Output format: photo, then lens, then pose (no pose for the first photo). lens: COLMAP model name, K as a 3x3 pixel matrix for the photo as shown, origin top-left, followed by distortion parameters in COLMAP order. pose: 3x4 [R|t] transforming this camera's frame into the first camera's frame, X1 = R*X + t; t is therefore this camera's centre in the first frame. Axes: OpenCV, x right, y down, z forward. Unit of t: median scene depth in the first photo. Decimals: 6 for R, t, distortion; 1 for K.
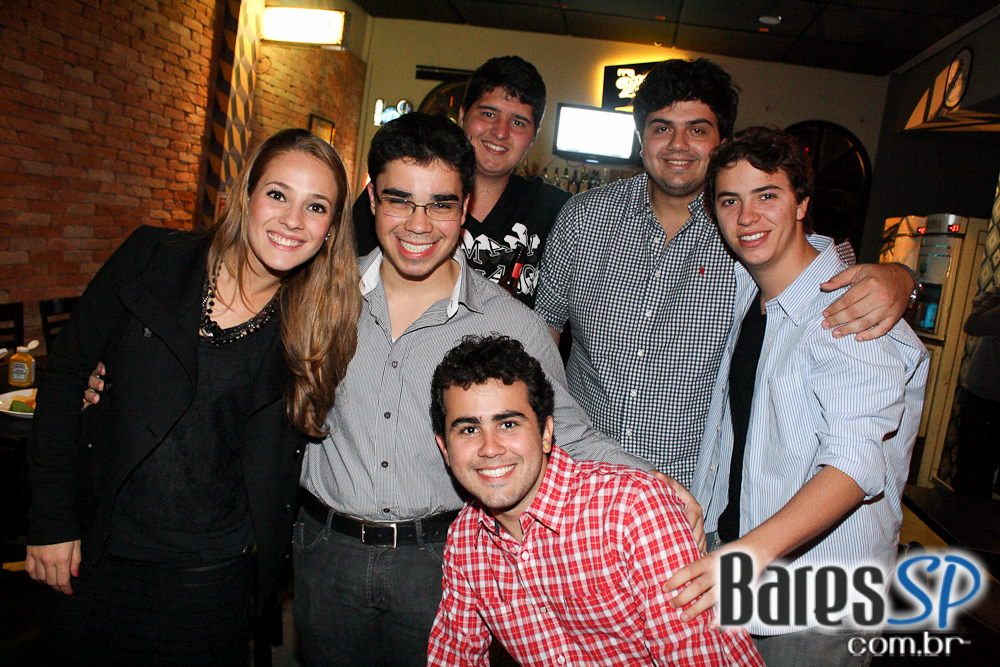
lens RADIAL K [[838.5, 0, 500.0], [0, 838.5, 333.5], [0, 0, 1]] dist [-0.166332, 0.149799]
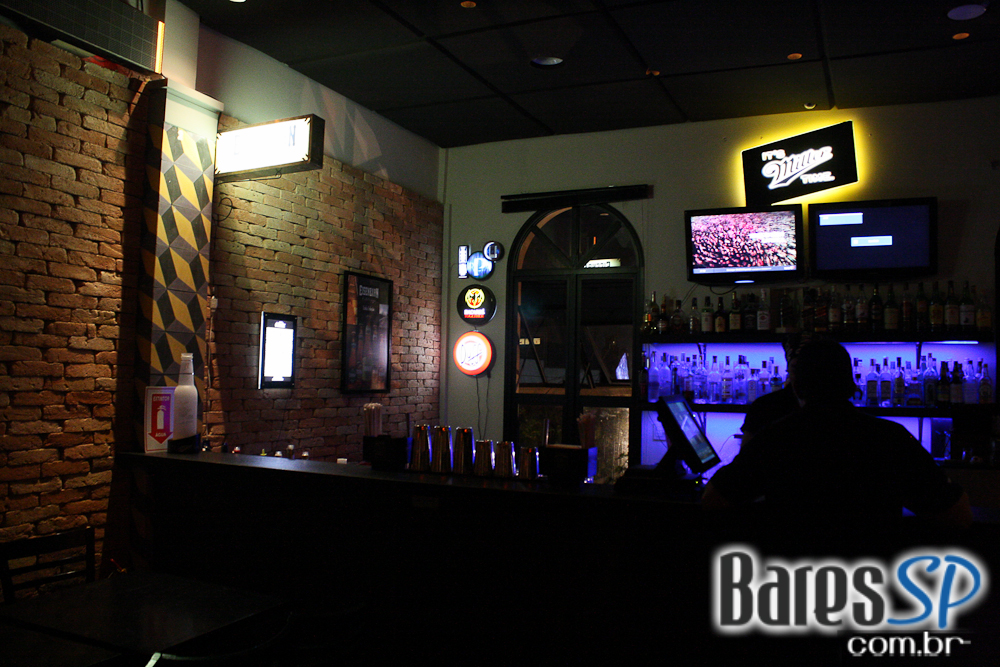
lens RADIAL K [[838.5, 0, 500.0], [0, 838.5, 333.5], [0, 0, 1]] dist [-0.166332, 0.149799]
pose [[0.954722, -0.132455, -0.266385, 0.121873], [0.076086, 0.974350, -0.211784, -0.039304], [0.287604, 0.181927, 0.940312, 0.365146]]
